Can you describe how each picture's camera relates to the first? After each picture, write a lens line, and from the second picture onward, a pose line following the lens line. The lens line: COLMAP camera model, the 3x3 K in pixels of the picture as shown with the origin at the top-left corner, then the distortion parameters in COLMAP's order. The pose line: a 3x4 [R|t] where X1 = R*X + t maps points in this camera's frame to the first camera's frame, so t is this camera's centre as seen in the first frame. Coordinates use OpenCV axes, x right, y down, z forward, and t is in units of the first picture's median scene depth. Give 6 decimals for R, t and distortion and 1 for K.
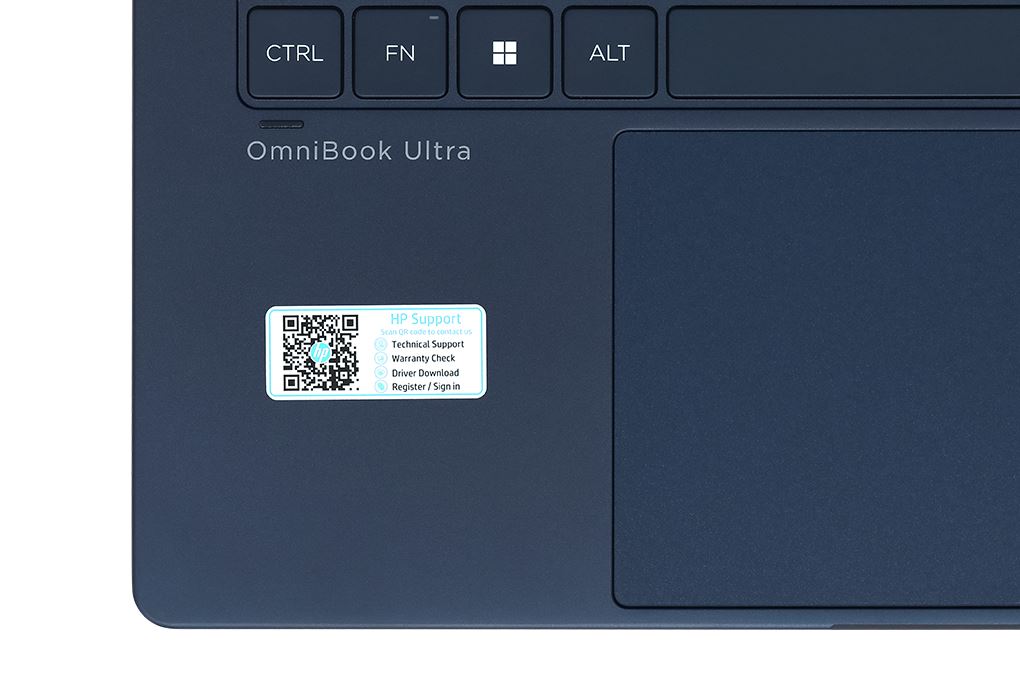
lens RADIAL K [[3105.6, 0, 453.5], [0, 3105.6, 364.7], [0, 0, 1]] dist [0.113096, 0.000000]
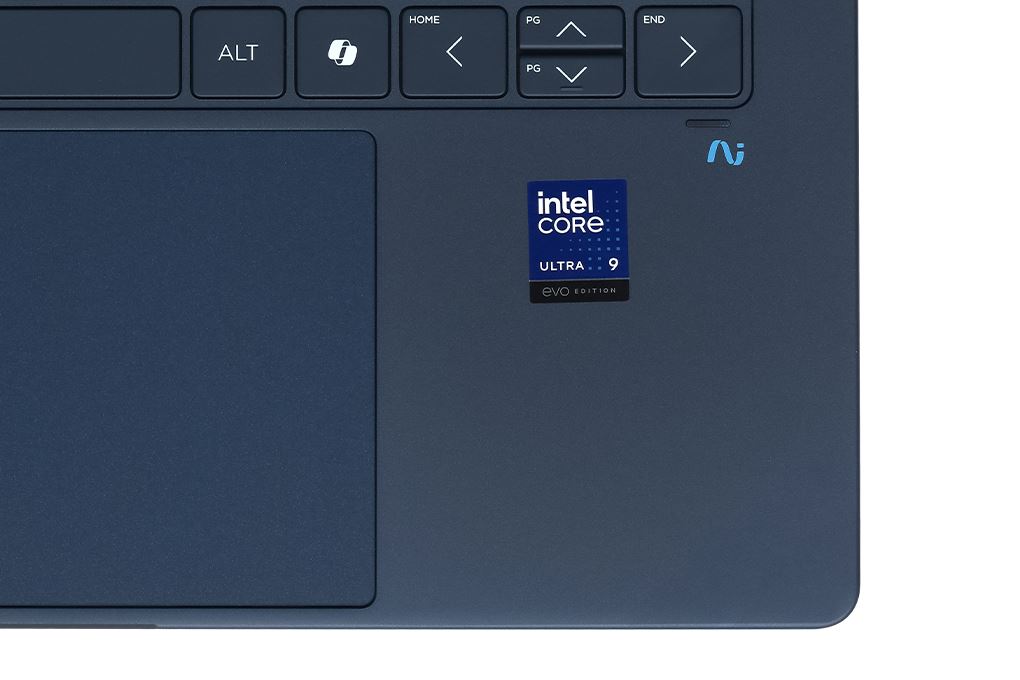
lens RADIAL K [[3105.6, 0, 509.4], [0, 3105.6, 340.0], [0, 0, 1]] dist [0.113096, 0.000000]
pose [[0.998721, 0.001432, -0.050540, 0.391672], [-0.001822, 0.999969, -0.007674, -0.000450], [0.050528, 0.007757, 0.998693, 0.007980]]
